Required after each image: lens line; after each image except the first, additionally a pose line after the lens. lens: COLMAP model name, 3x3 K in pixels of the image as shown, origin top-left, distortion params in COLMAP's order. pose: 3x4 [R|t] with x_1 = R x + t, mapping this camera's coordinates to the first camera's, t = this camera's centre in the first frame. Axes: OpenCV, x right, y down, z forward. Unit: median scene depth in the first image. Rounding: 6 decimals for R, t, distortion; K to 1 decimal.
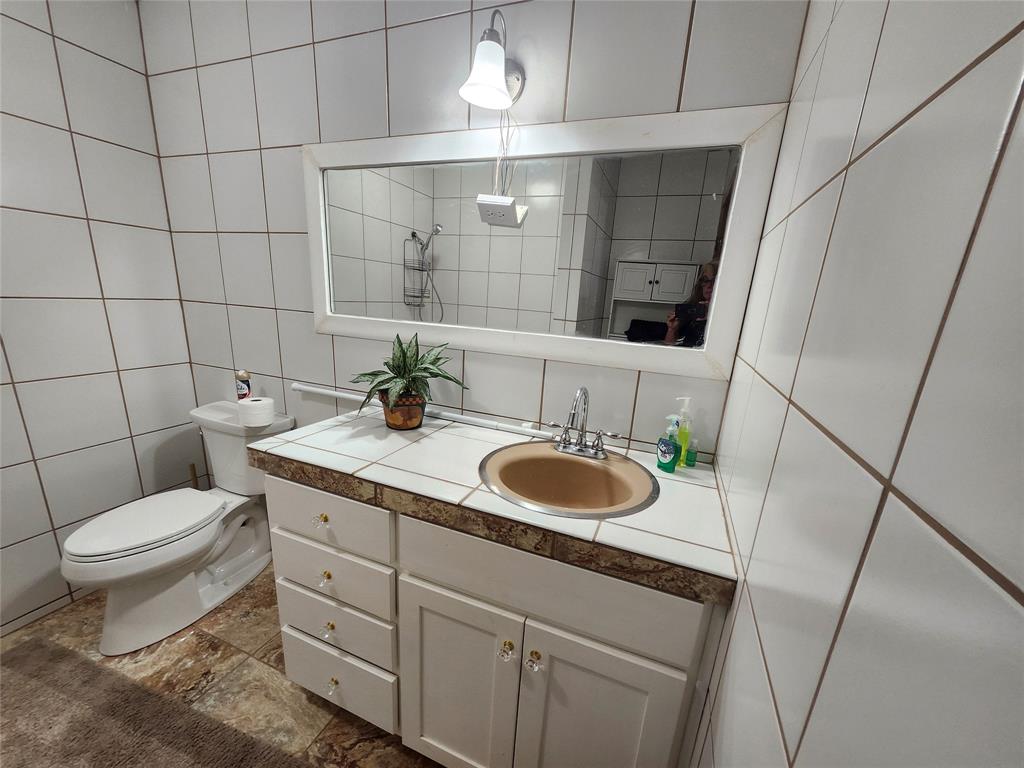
lens RADIAL K [[401.3, 0, 515.4], [0, 401.3, 403.4], [0, 0, 1]] dist [-0.000373, 0.000388]
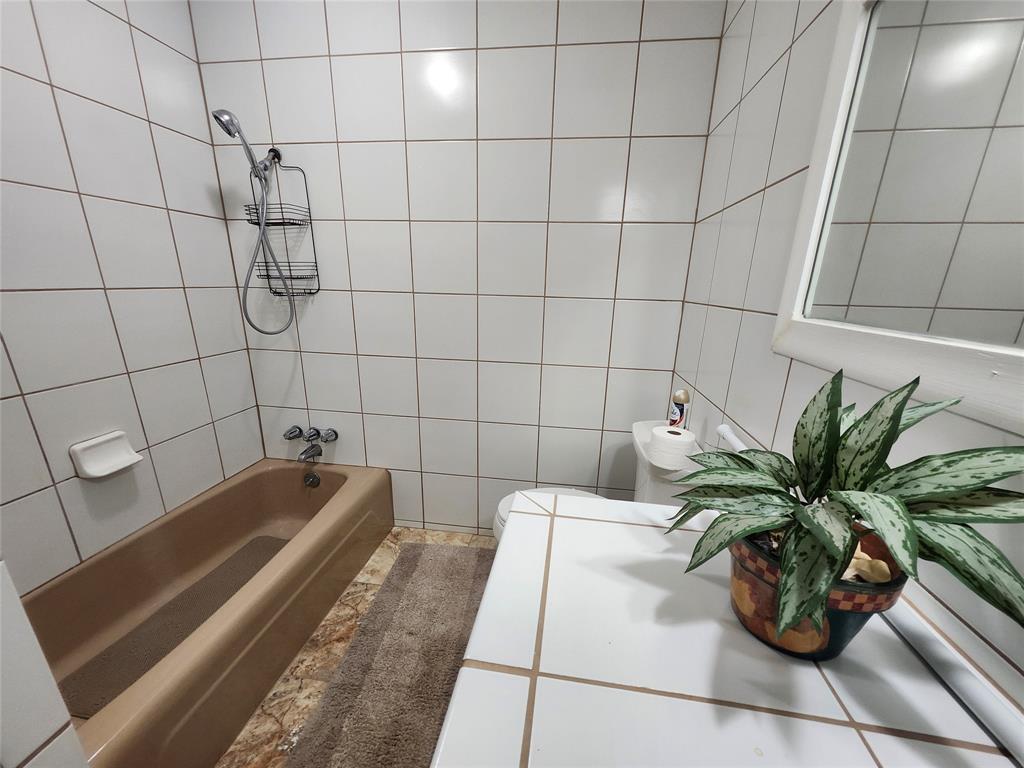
lens RADIAL K [[401.3, 0, 515.4], [0, 401.3, 403.4], [0, 0, 1]] dist [-0.000373, 0.000388]
pose [[0.226677, 0.225690, -0.947461, -0.035818], [-0.263613, 0.950690, 0.163390, -0.128420], [0.937617, 0.212726, 0.274994, 0.647486]]
